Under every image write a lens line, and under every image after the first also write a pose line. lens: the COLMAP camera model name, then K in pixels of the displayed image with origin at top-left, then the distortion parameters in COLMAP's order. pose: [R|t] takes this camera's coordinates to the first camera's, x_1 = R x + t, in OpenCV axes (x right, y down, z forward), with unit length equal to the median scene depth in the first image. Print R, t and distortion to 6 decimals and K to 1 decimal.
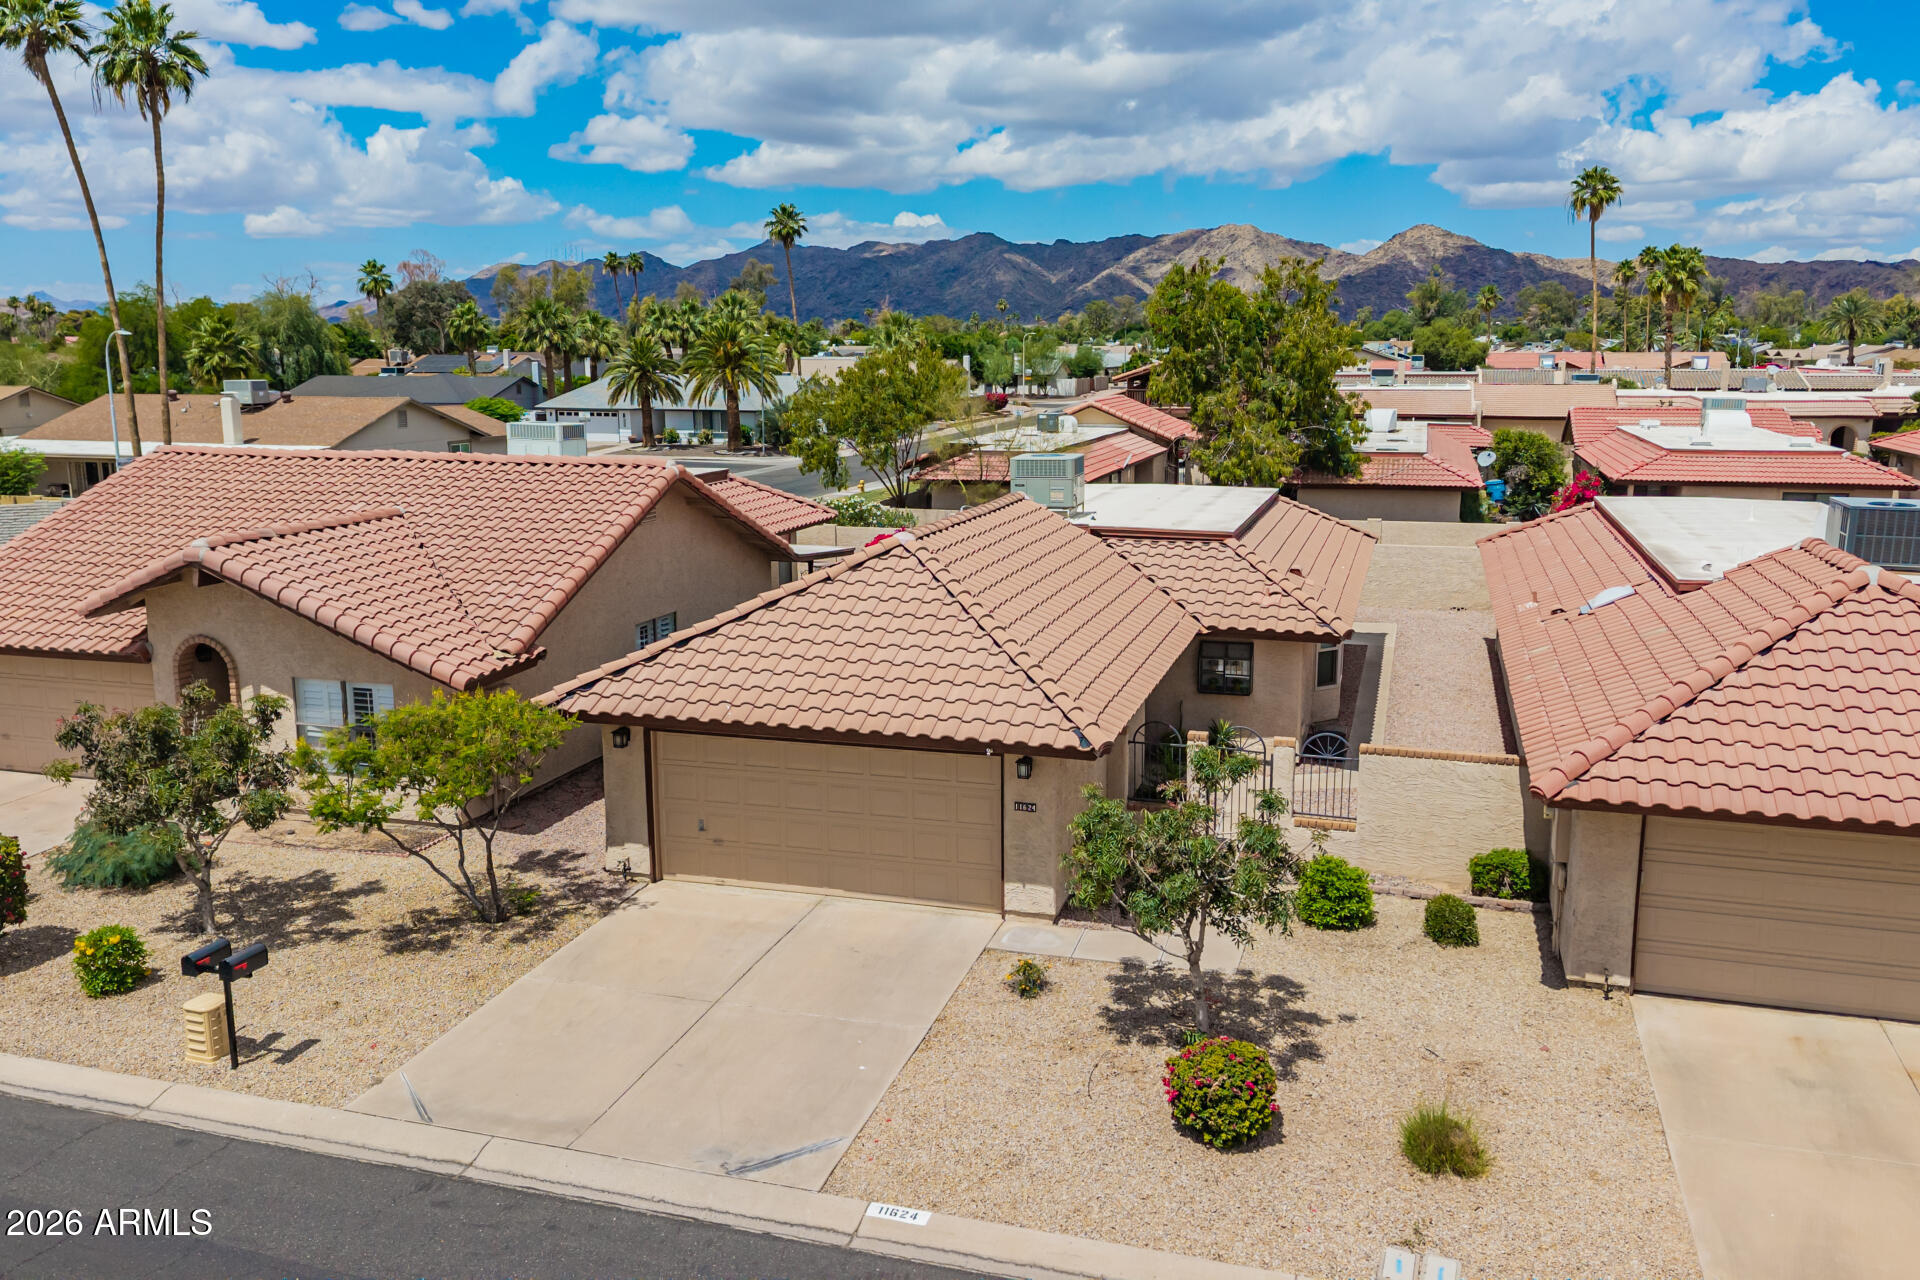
lens RADIAL K [[1517.5, 0, 964.1], [0, 1517.5, 643.4], [0, 0, 1]] dist [0.039092, -0.048002]
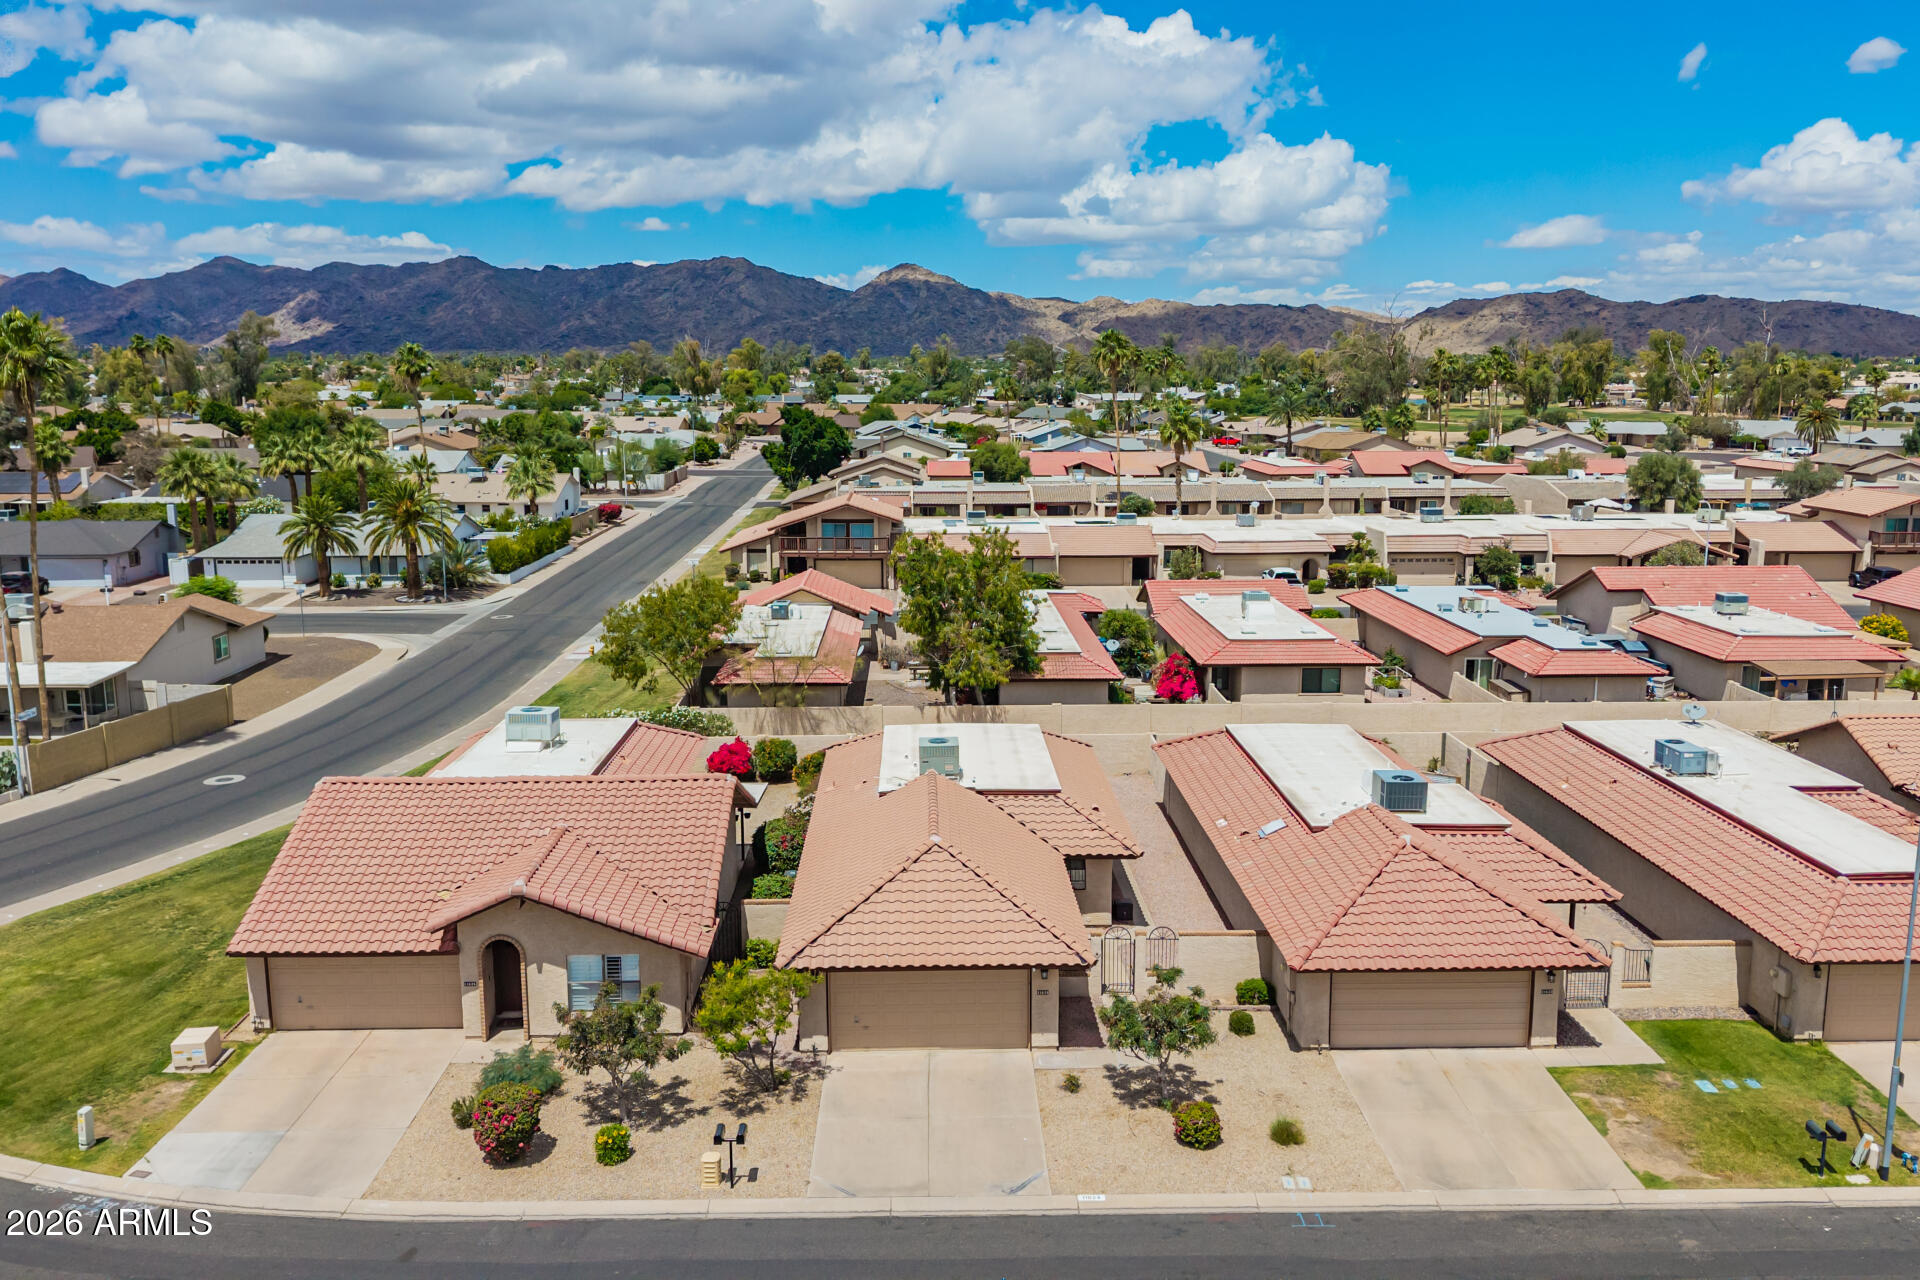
lens RADIAL K [[1517.5, 0, 964.1], [0, 1517.5, 643.4], [0, 0, 1]] dist [0.039092, -0.048002]
pose [[0.948619, -0.054710, 0.311656, -0.592836], [0.059989, 0.998172, -0.007371, -0.307683], [-0.310683, 0.025688, 0.950166, -0.776307]]
